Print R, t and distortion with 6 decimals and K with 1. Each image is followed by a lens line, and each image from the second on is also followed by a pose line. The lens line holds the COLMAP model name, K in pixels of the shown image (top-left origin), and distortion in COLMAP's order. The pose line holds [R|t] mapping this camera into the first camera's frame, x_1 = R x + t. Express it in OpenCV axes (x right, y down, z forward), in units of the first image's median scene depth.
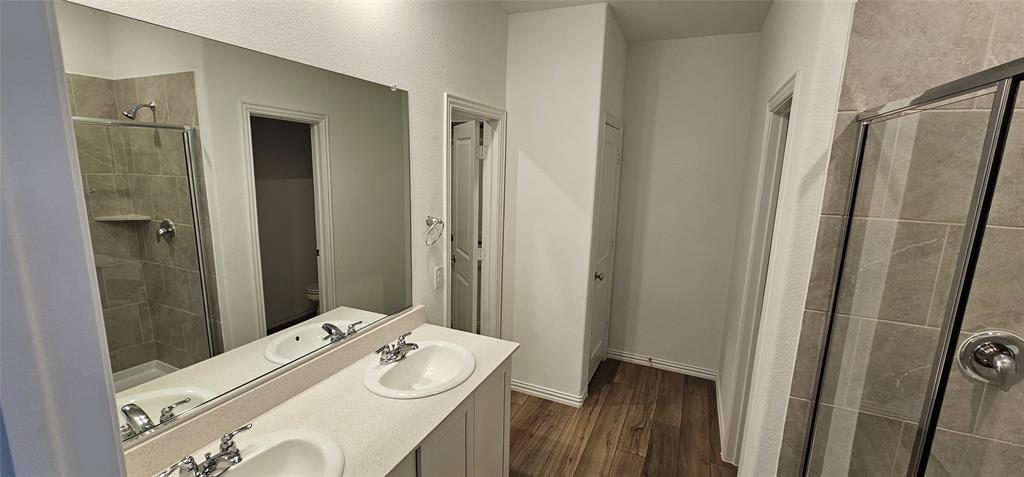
lens RADIAL K [[414.9, 0, 512.9], [0, 414.9, 240.3], [0, 0, 1]] dist [0.000364, -0.000026]
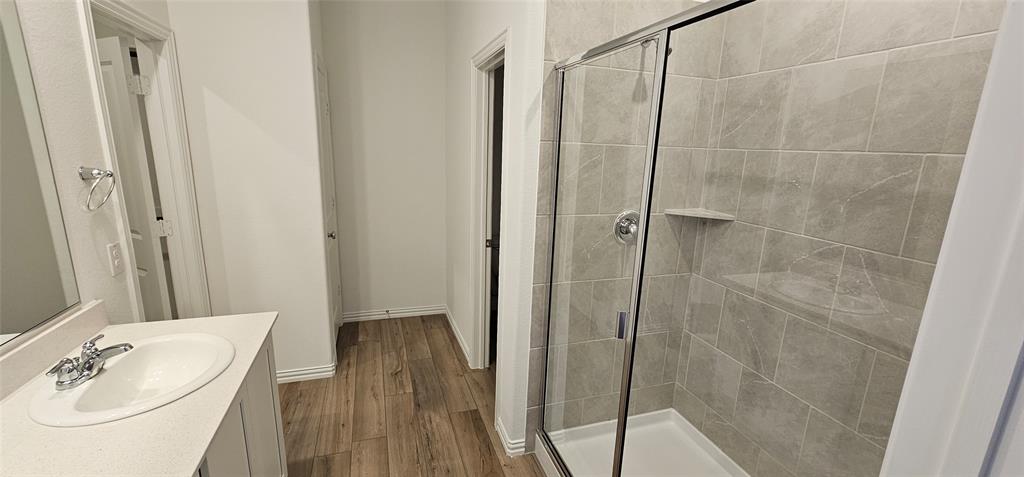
lens RADIAL K [[414.9, 0, 512.9], [0, 414.9, 240.3], [0, 0, 1]] dist [0.000364, -0.000026]
pose [[0.738306, -0.154295, 0.656580, -0.138022], [0.110302, 0.987997, 0.108145, 0.057055], [-0.665385, -0.007422, 0.746463, 0.044109]]
